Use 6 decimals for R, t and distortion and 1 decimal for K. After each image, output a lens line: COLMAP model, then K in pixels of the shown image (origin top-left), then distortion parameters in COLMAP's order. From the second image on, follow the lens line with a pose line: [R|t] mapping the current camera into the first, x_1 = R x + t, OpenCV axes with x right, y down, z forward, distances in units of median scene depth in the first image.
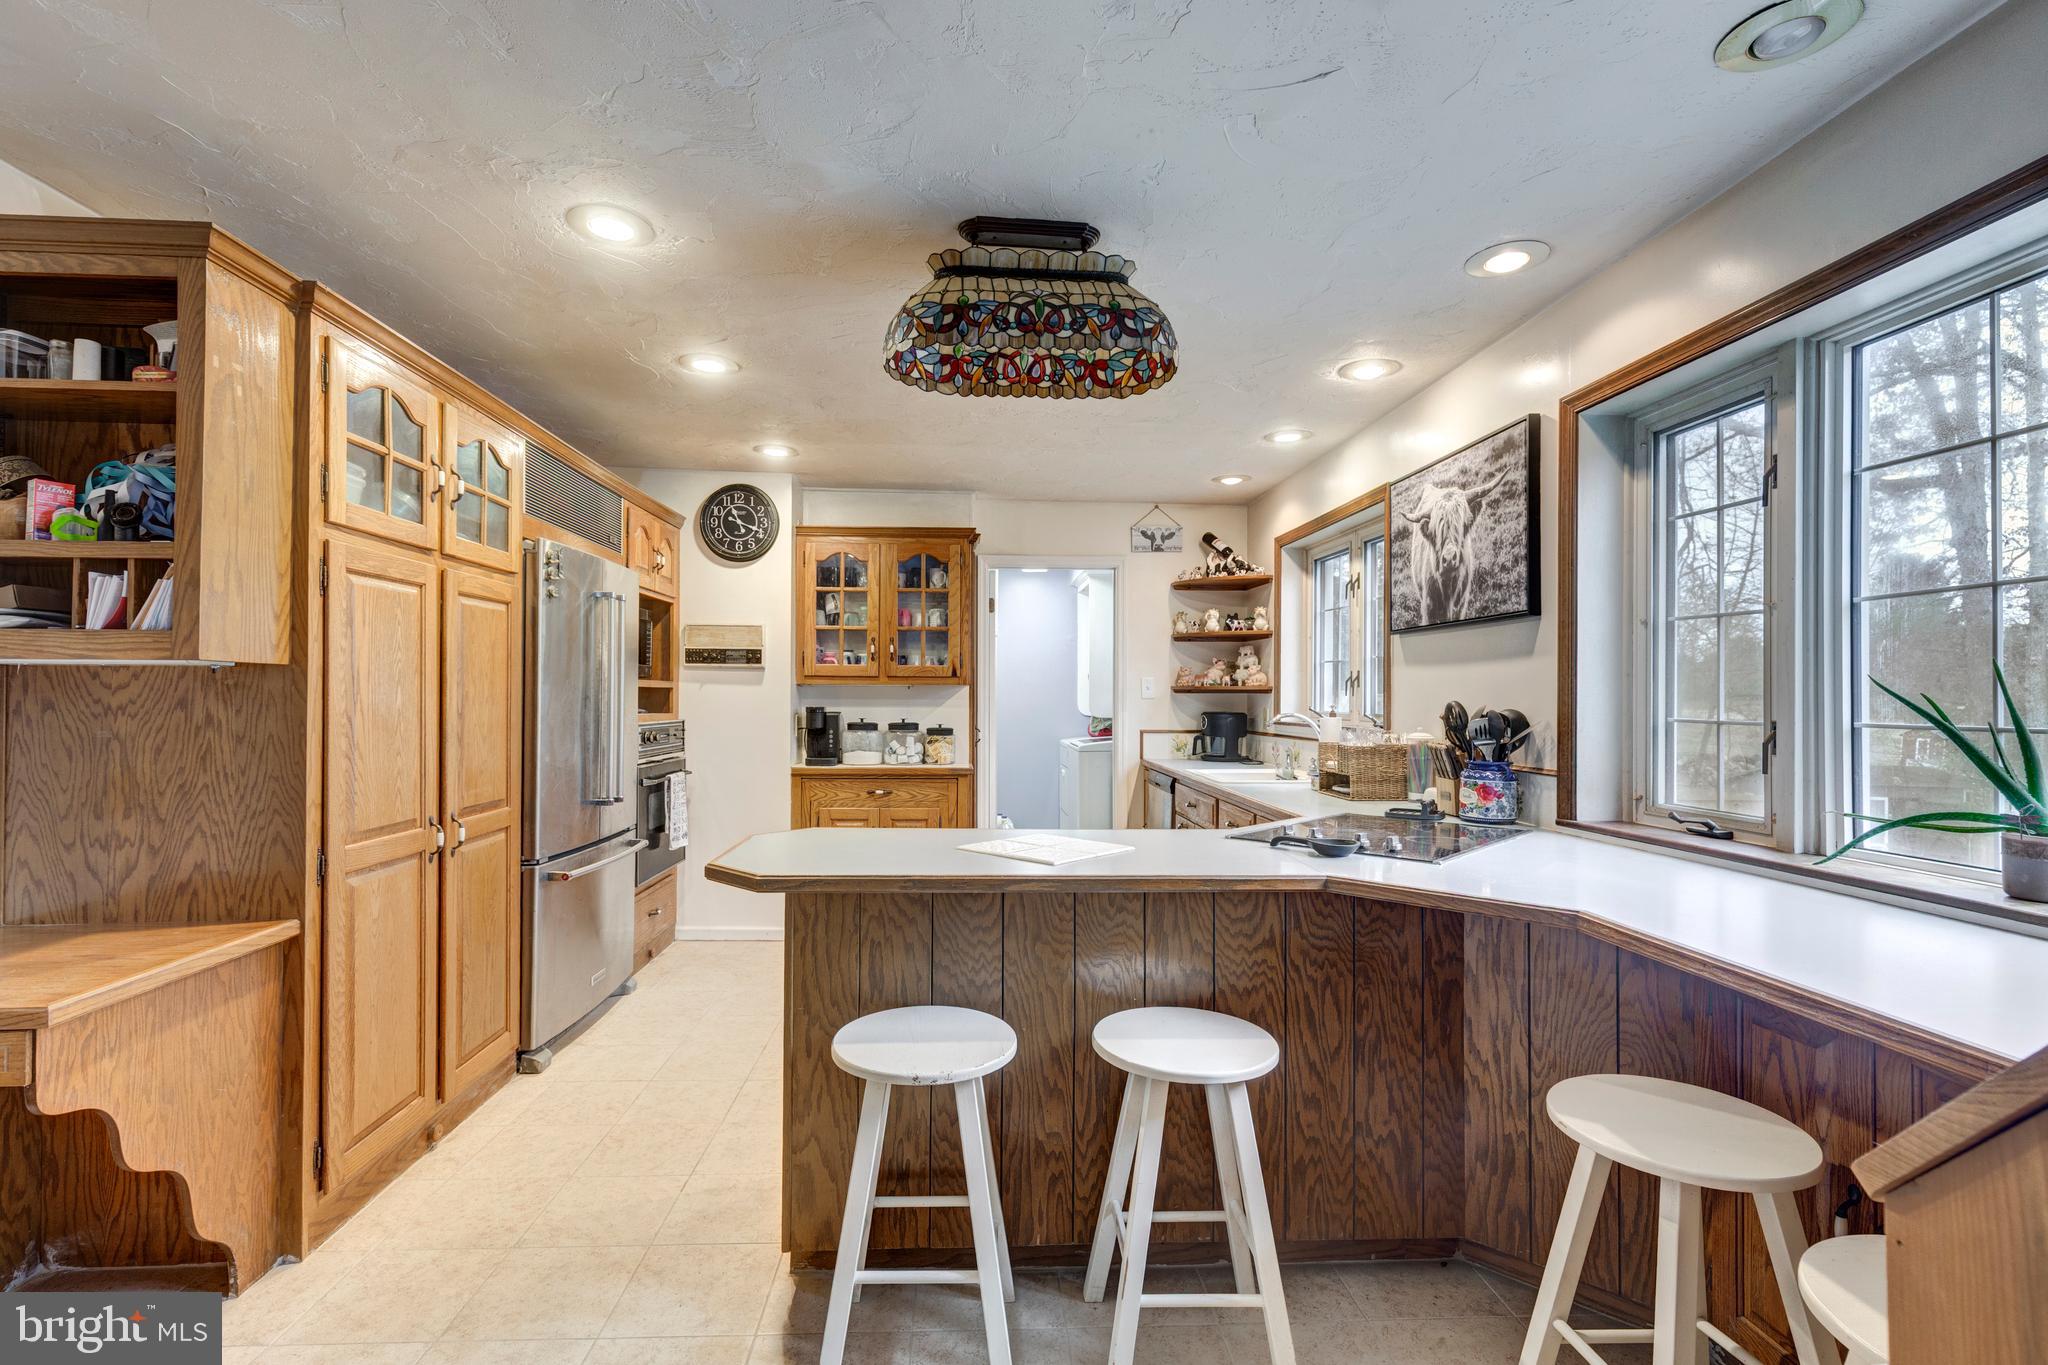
lens RADIAL K [[920.6, 0, 1022.6], [0, 920.6, 686.3], [0, 0, 1]] dist [0.016282, -0.005141]
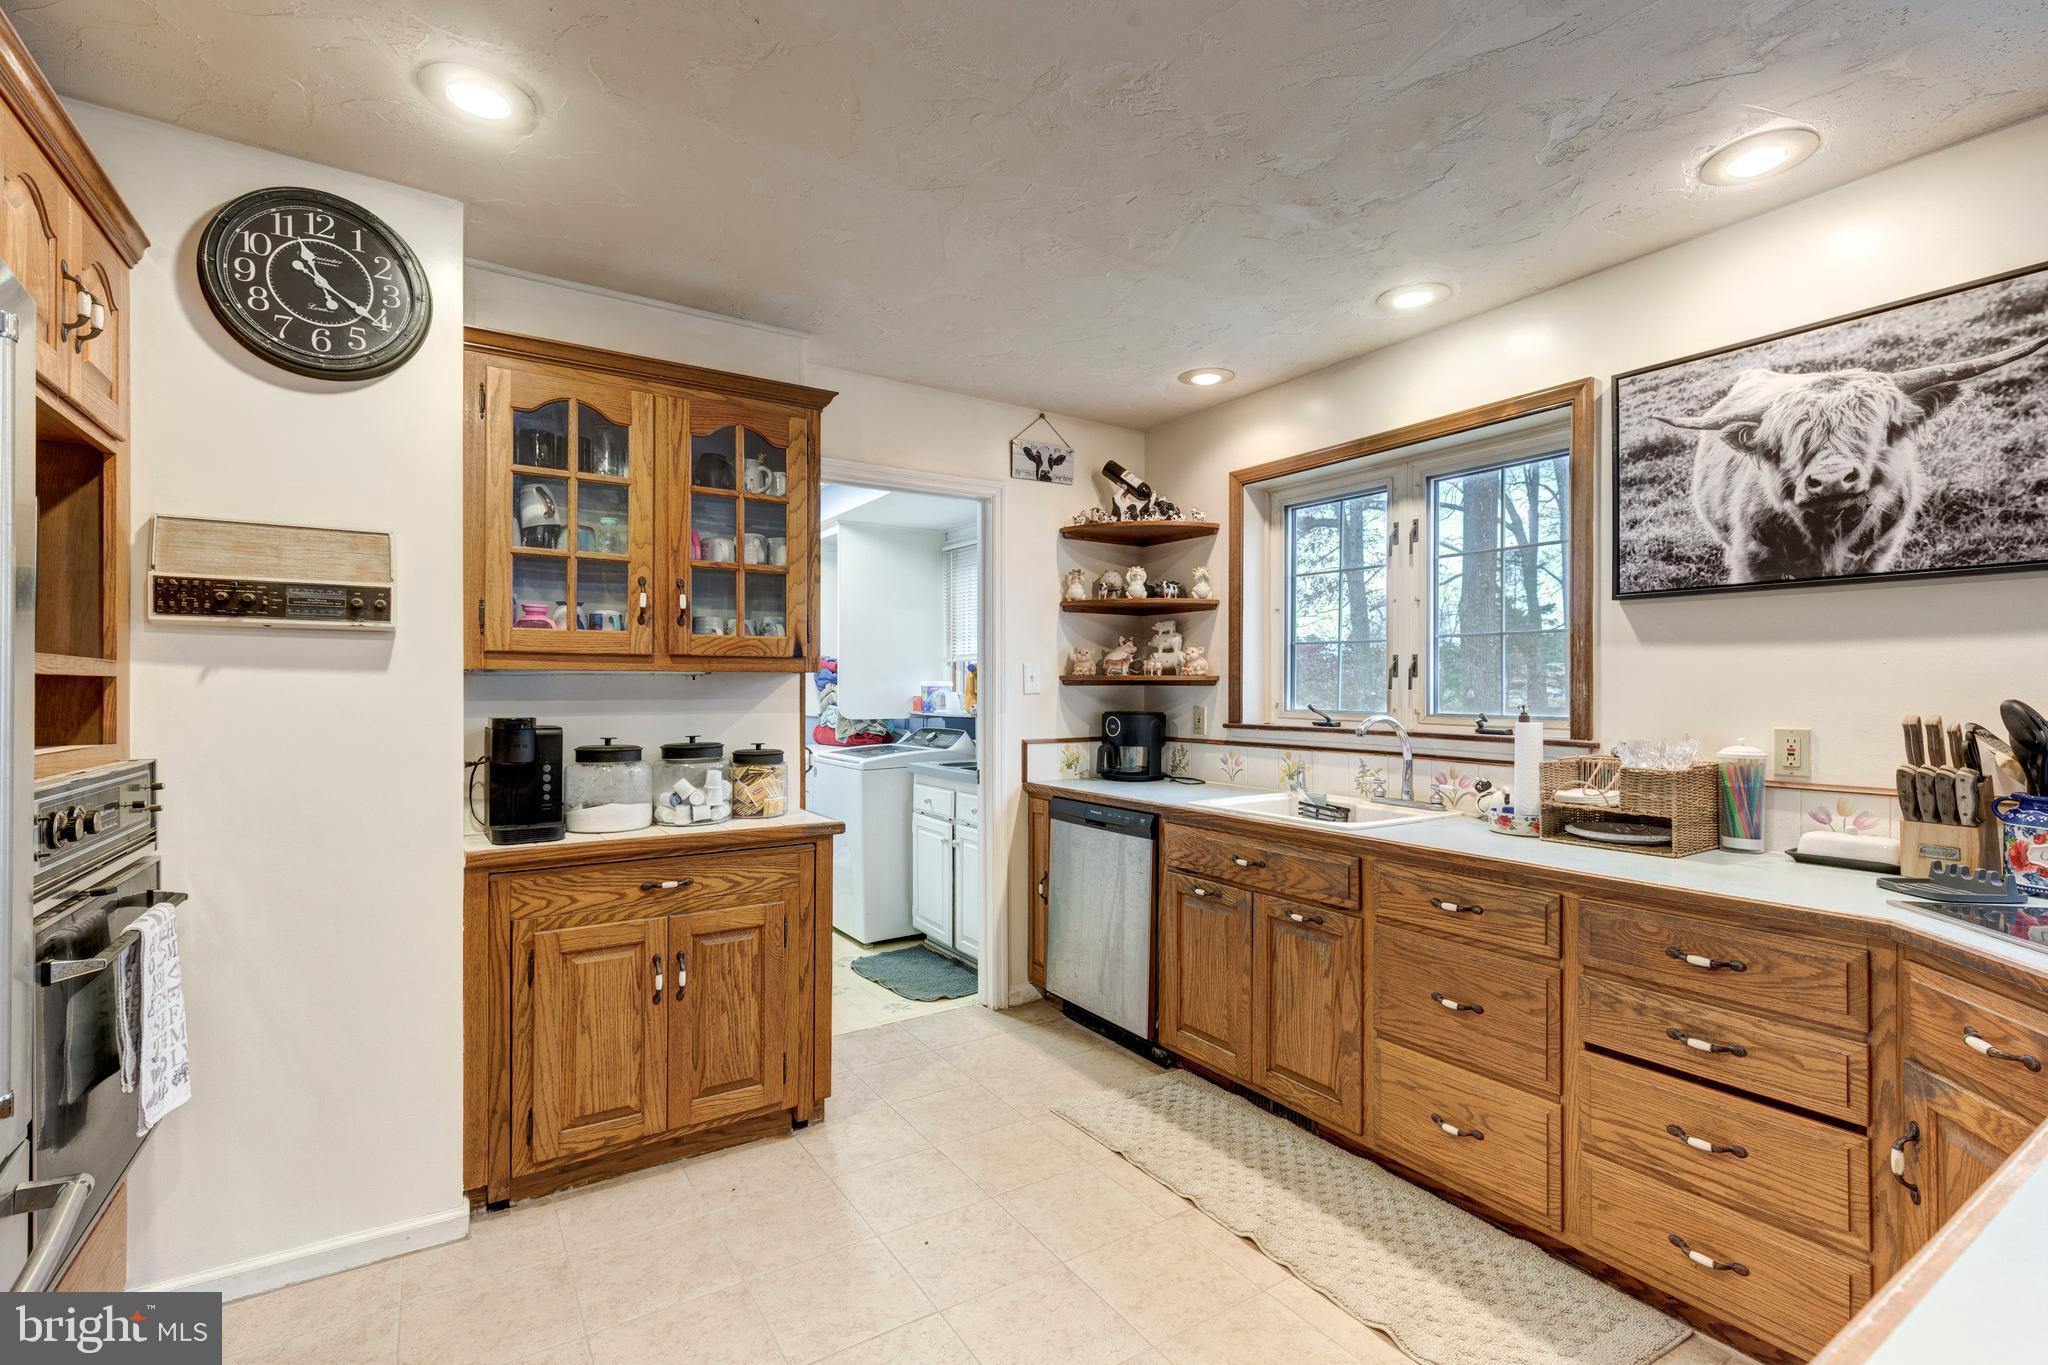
lens RADIAL K [[920.6, 0, 1038.2], [0, 920.6, 681.9], [0, 0, 1]] dist [0.016282, -0.005141]
pose [[0.868057, -0.001807, 0.496462, -0.230886], [-0.000905, 0.999986, 0.005220, 0.001367], [-0.496464, -0.004981, 0.868043, 0.462764]]
